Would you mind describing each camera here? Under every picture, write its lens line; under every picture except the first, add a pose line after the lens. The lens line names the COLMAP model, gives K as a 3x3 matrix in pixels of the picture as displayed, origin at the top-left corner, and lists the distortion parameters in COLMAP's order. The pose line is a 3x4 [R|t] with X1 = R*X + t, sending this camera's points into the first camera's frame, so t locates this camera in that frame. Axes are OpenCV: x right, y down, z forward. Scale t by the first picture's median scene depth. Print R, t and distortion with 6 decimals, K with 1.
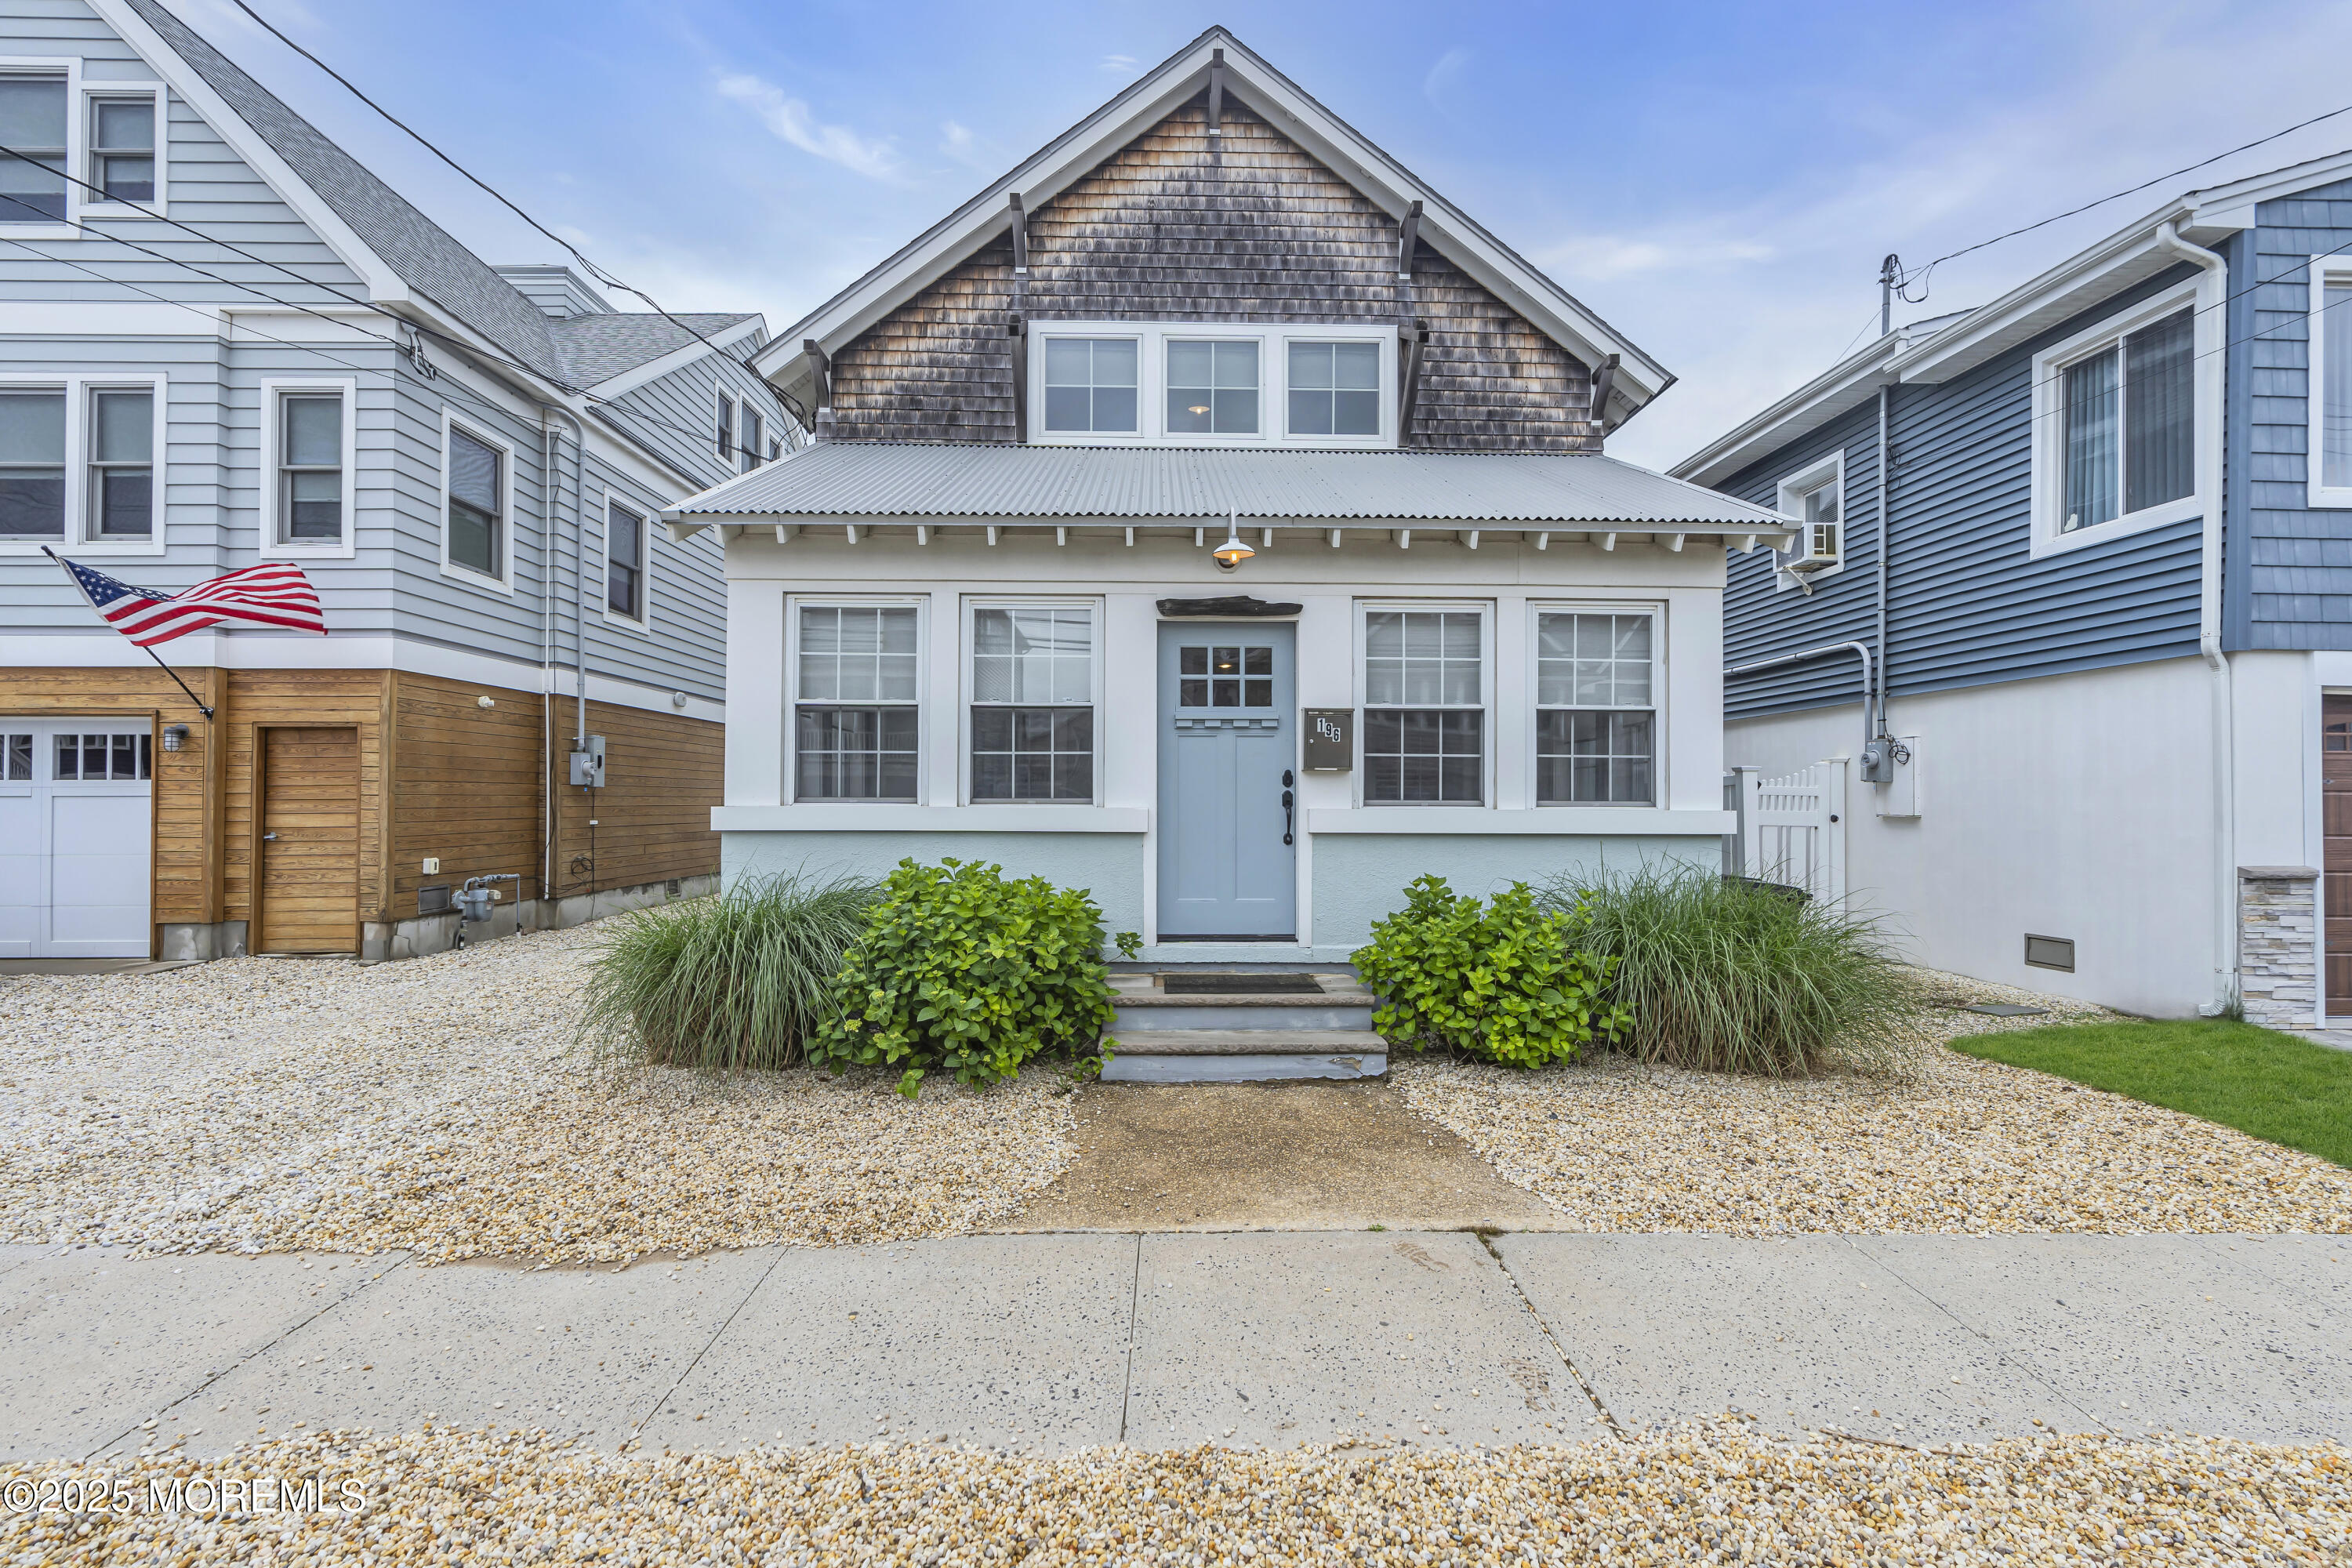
lens RADIAL K [[1073.7, 0, 1170.0], [0, 1073.7, 783.9], [0, 0, 1]] dist [-0.007066, 0.002290]
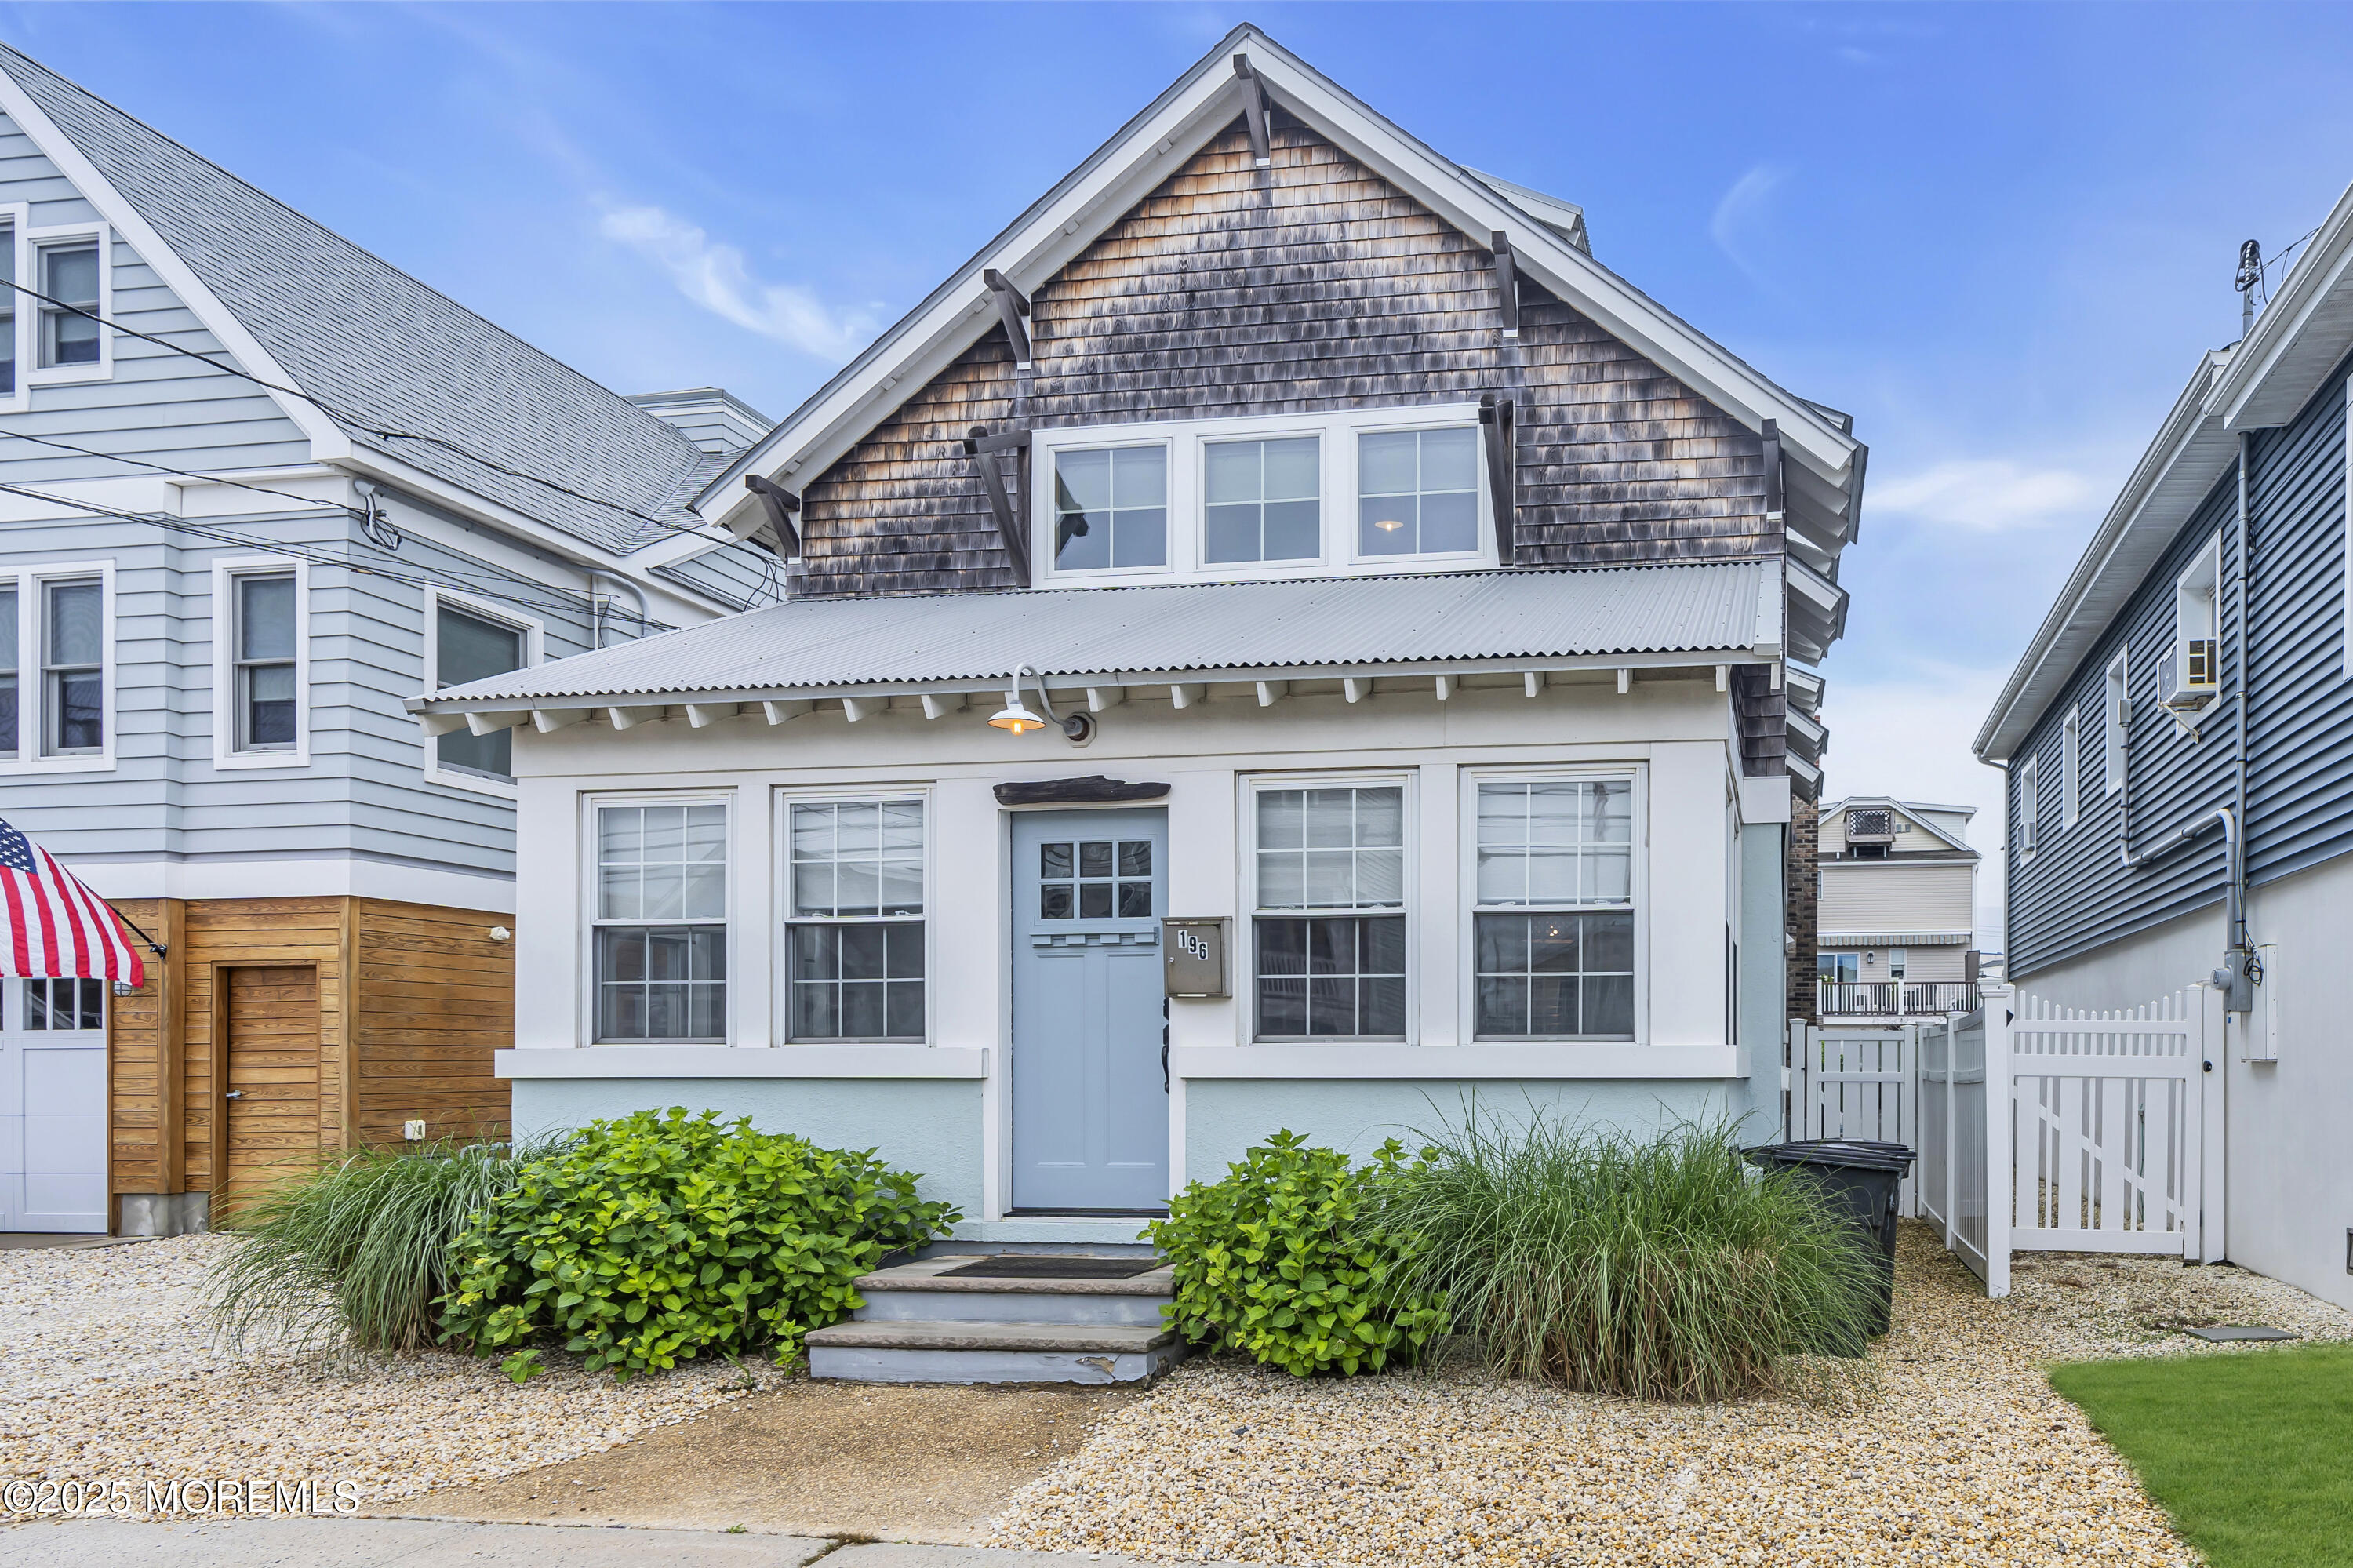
lens RADIAL K [[1420.8, 0, 1218.1], [0, 1420.8, 1047.5], [0, 0, 1]] dist [0.000309, -0.002883]
pose [[0.988253, -0.006065, -0.152706, 0.176292], [0.008000, 0.999895, 0.012059, 0.006443], [0.152617, -0.013139, 0.988198, -0.007731]]
